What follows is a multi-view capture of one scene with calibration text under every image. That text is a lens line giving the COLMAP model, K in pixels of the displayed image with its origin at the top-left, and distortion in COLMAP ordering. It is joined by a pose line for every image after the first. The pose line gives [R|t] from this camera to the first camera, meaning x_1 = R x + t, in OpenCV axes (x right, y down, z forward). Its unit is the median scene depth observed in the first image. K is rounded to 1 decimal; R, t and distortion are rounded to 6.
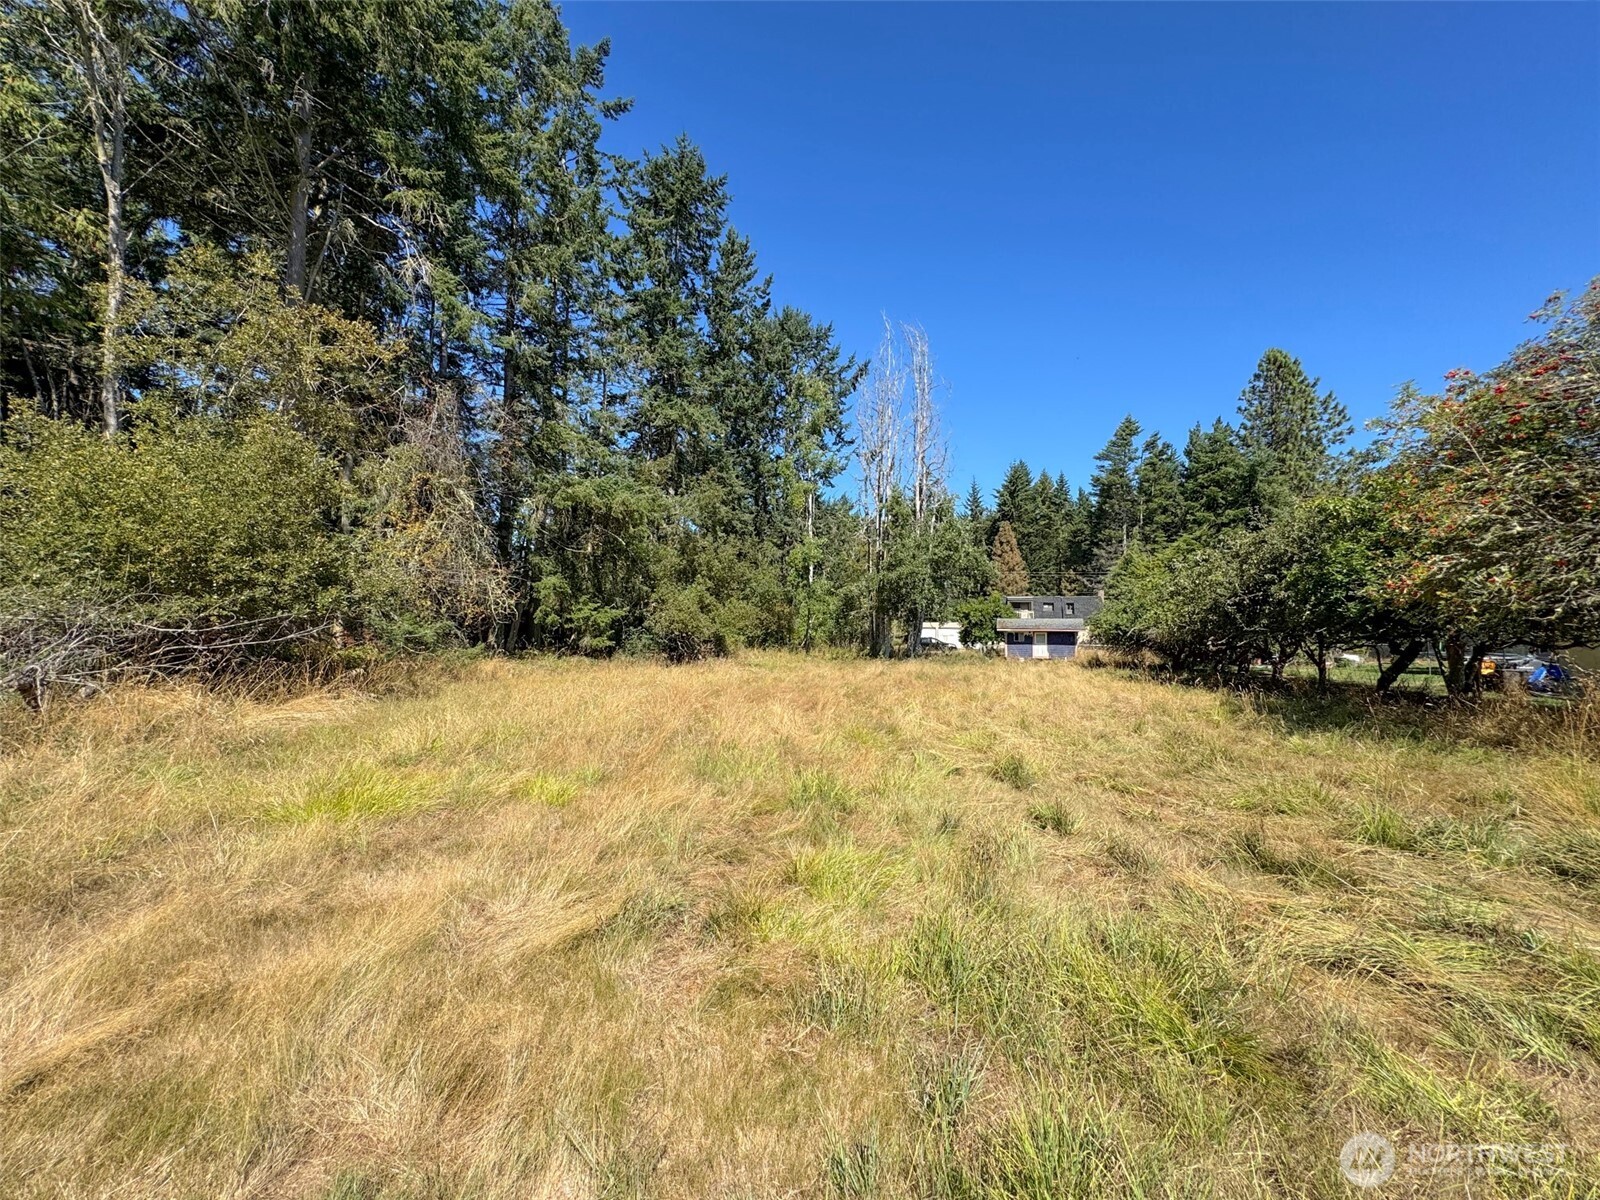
lens RADIAL K [[660.0, 0, 800.0], [0, 660.0, 600.0], [0, 0, 1]] dist [-0.001948, -0.000573]
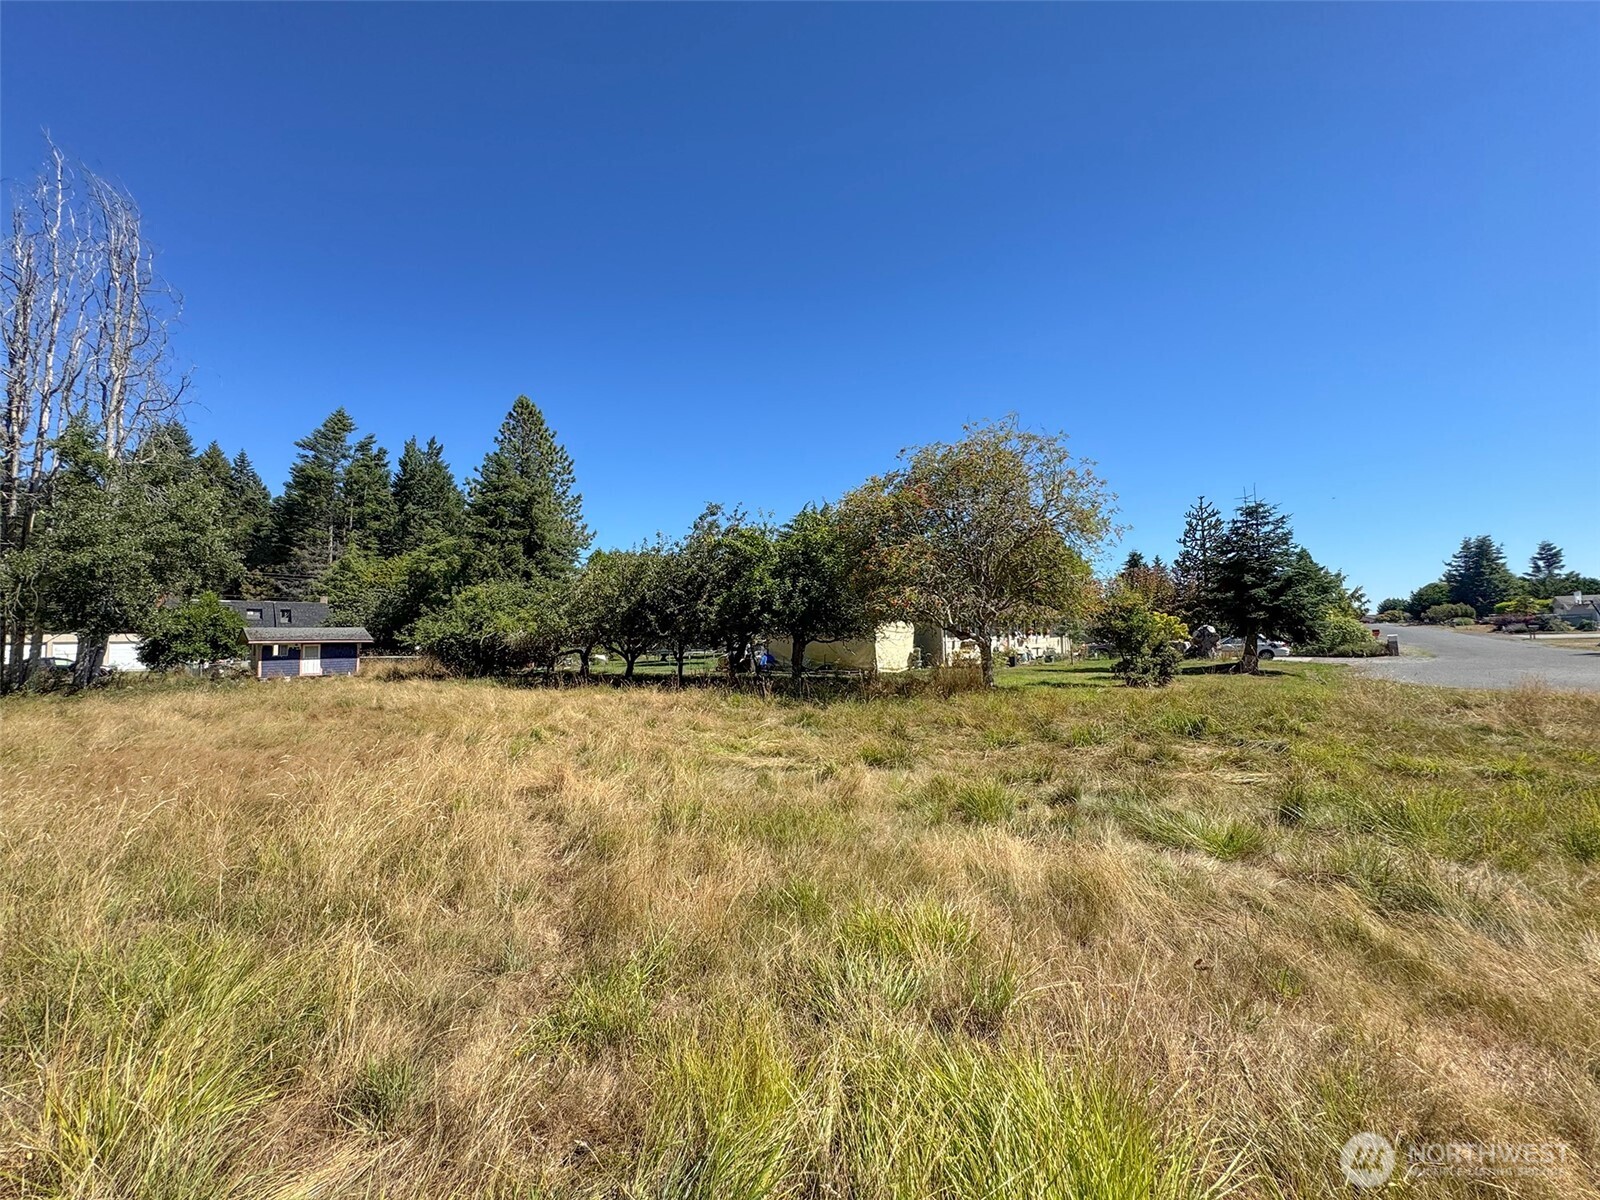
lens RADIAL K [[641.1, 0, 800.0], [0, 641.1, 600.0], [0, 0, 1]] dist [-0.001981, 0.000020]
pose [[0.399530, 0.039051, 0.915888, -0.128253], [-0.023527, 0.999200, -0.032340, 0.005092], [-0.916418, -0.008627, 0.400129, 0.116627]]
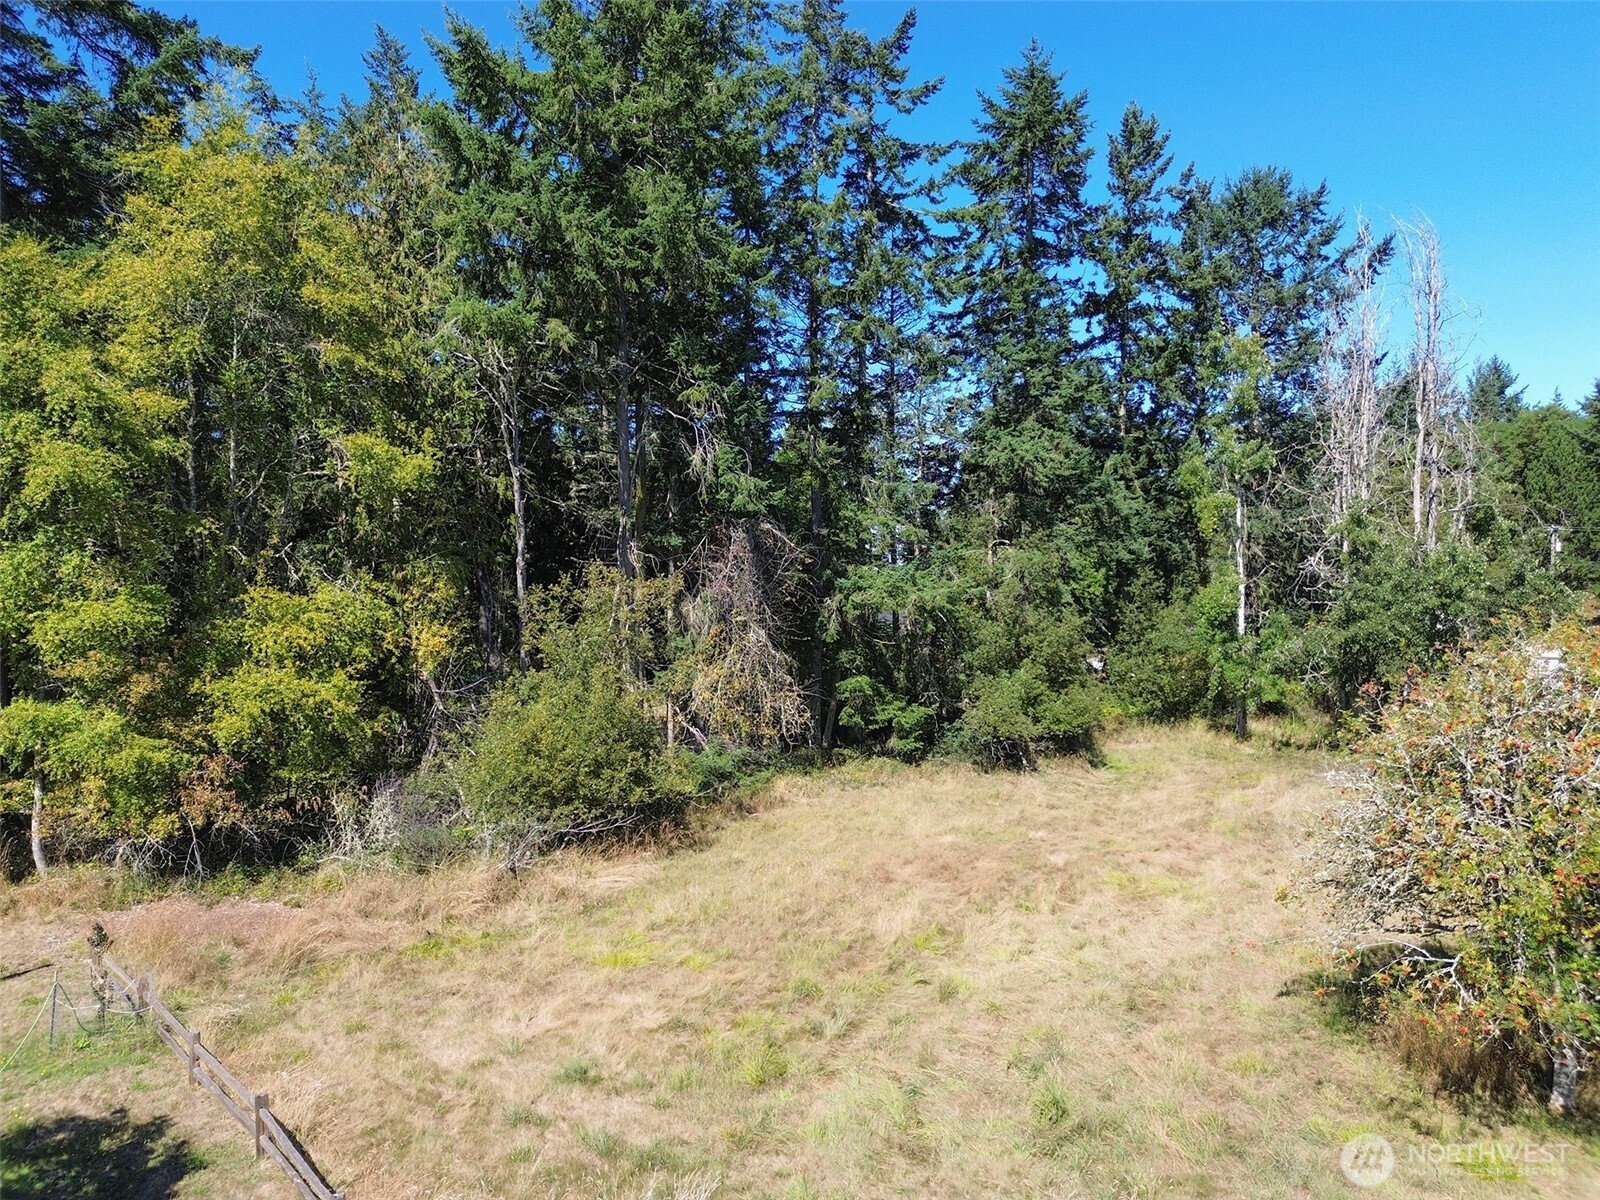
lens RADIAL K [[1129.7, 0, 800.0], [0, 1129.7, 600.0], [0, 0, 1]] dist [0.074131, -0.077937]
pose [[0.850766, -0.002456, -0.525539, 0.265085], [0.040359, 0.997341, 0.060674, -0.157222], [0.523993, -0.072830, 0.848603, -0.269829]]
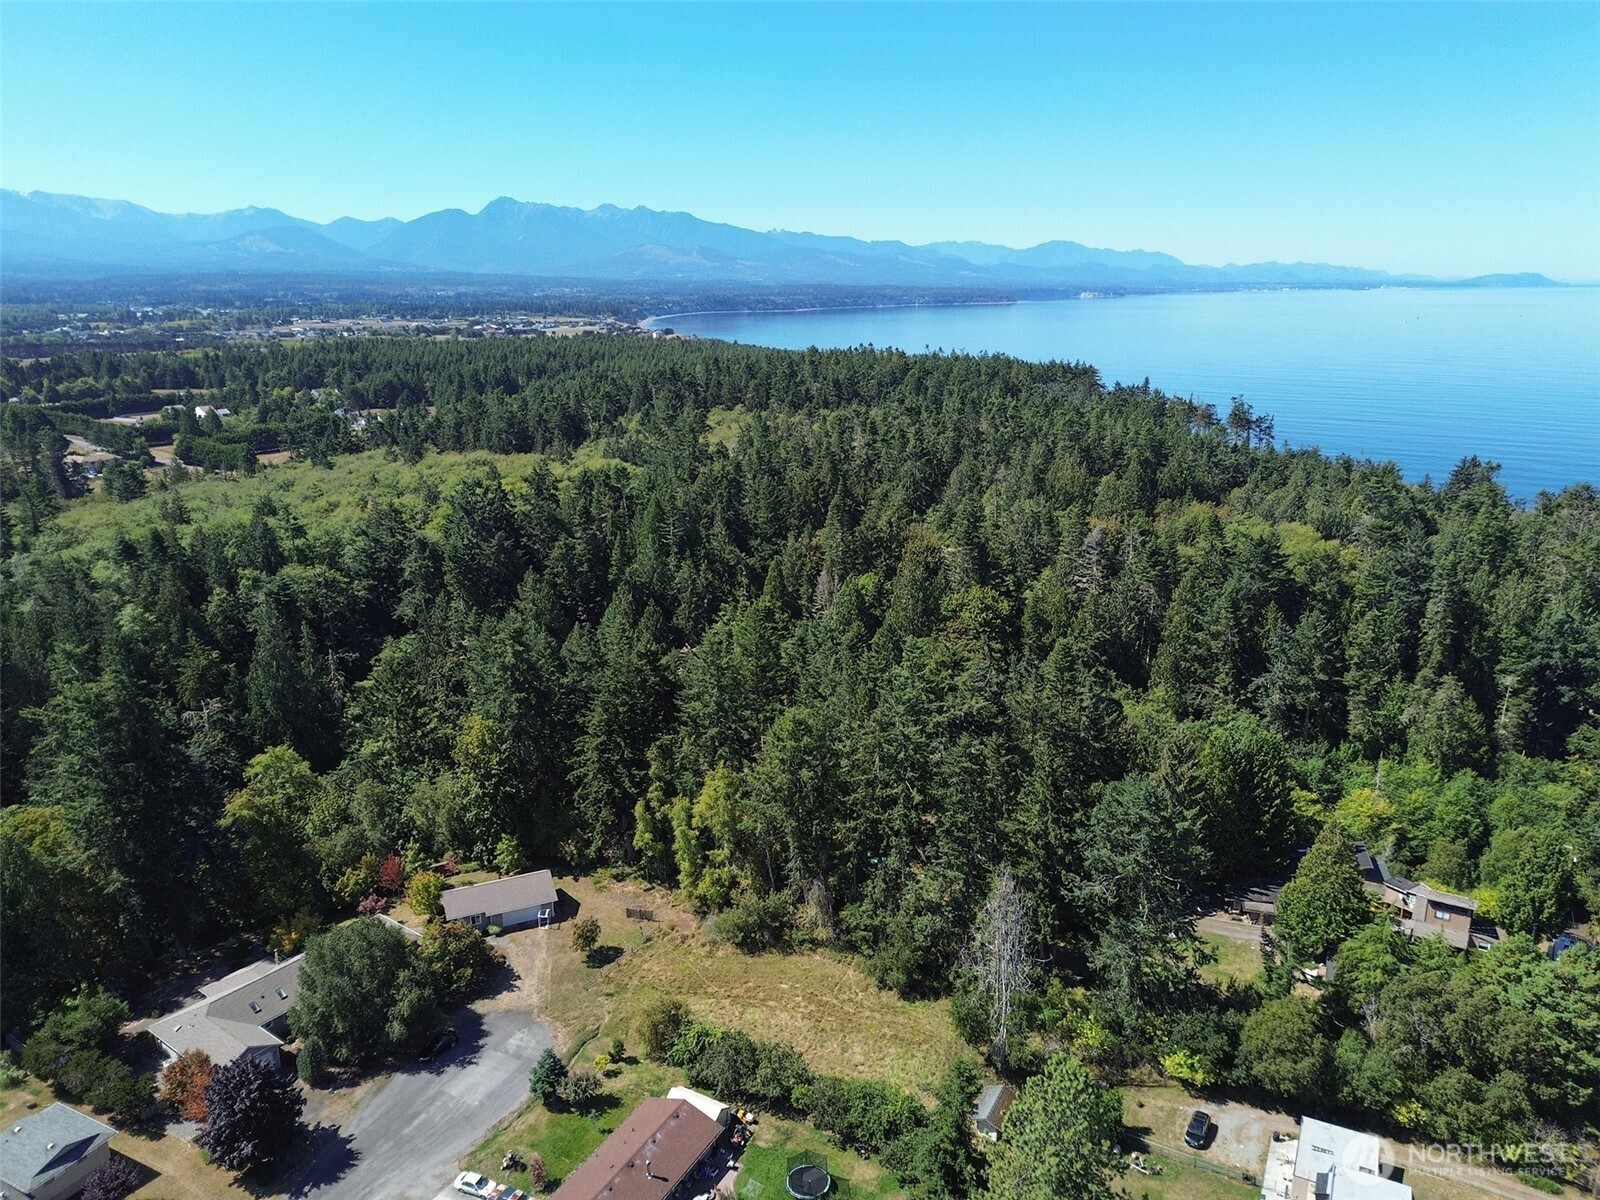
lens RADIAL K [[1129.7, 0, 800.0], [0, 1129.7, 600.0], [0, 0, 1]] dist [0.074131, -0.077937]
pose [[-0.208137, 0.243906, -0.947201, 2.742224], [0.052637, 0.969799, 0.238159, -1.782298], [0.976682, -0.000288, -0.214690, 1.182021]]
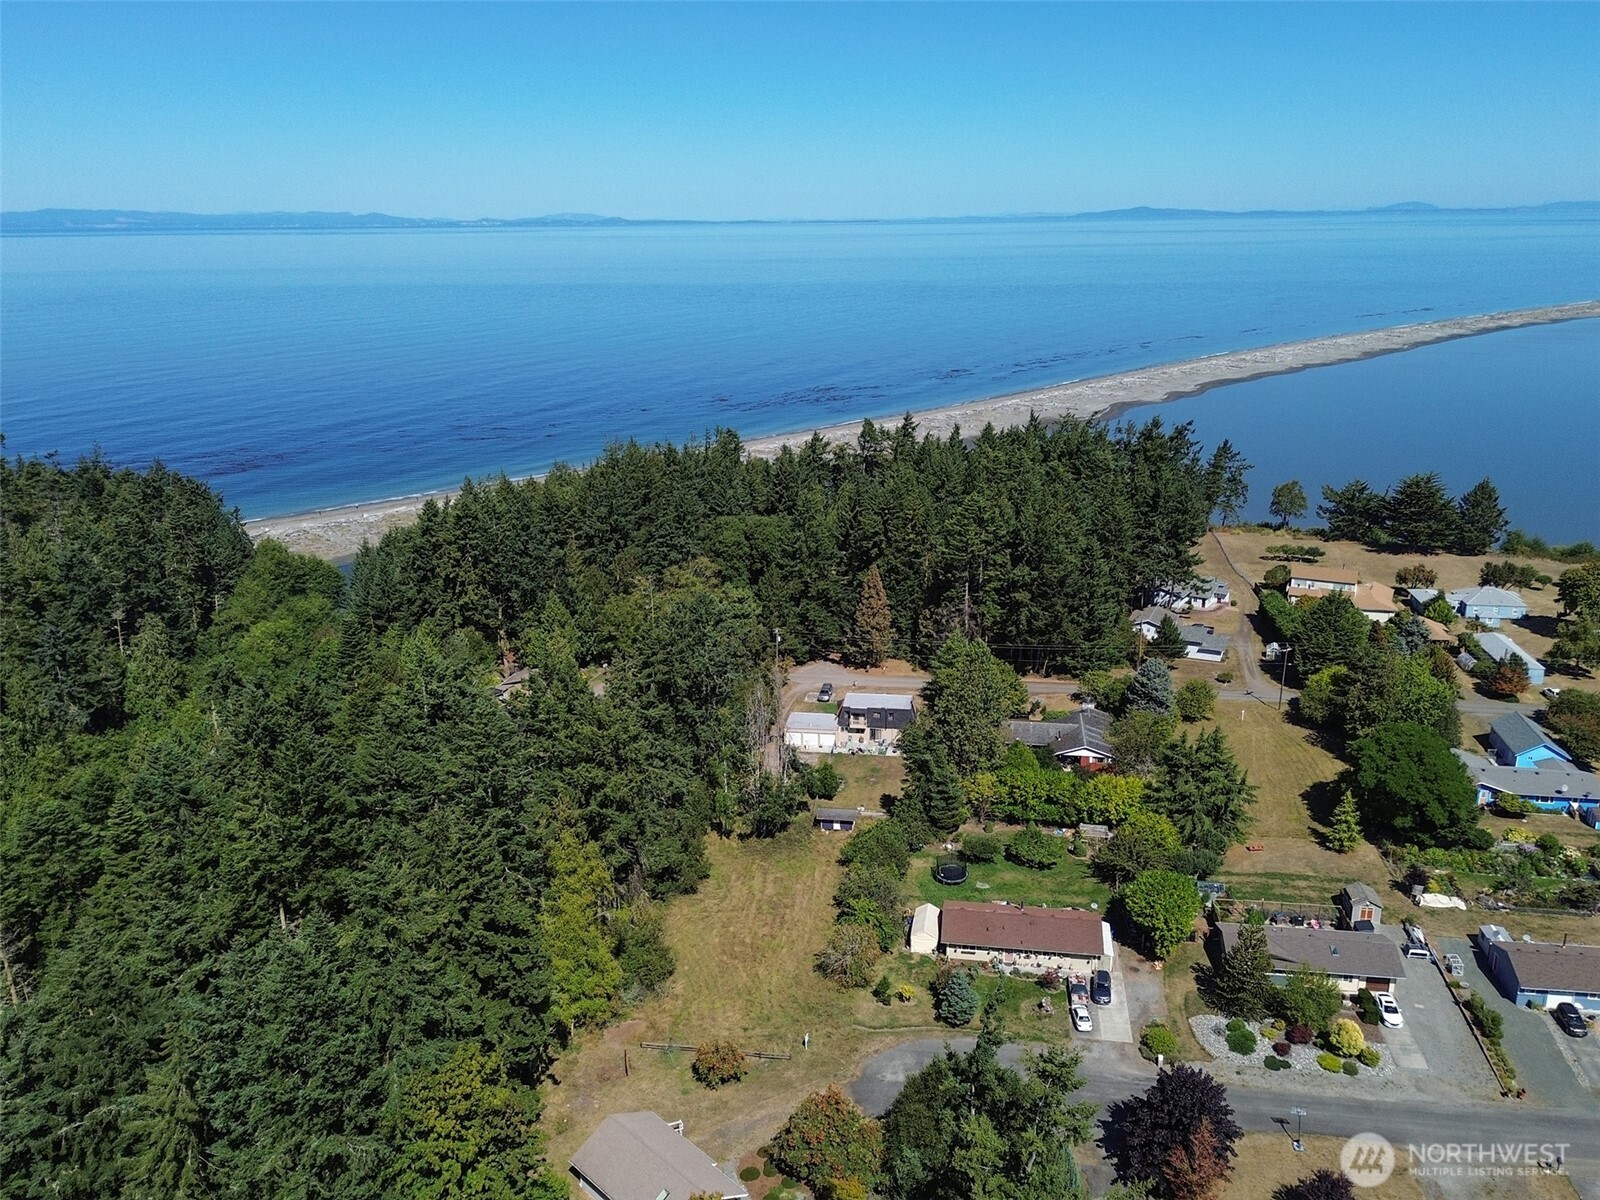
lens RADIAL K [[1264.3, 0, 801.3], [0, 1264.3, 592.5], [0, 0, 1]] dist [0.116012, -0.183760]
pose [[0.990146, -0.065203, 0.123931, -0.207260], [0.020600, 0.943179, 0.331645, -2.023483], [-0.138513, -0.325824, 0.935229, -2.596134]]
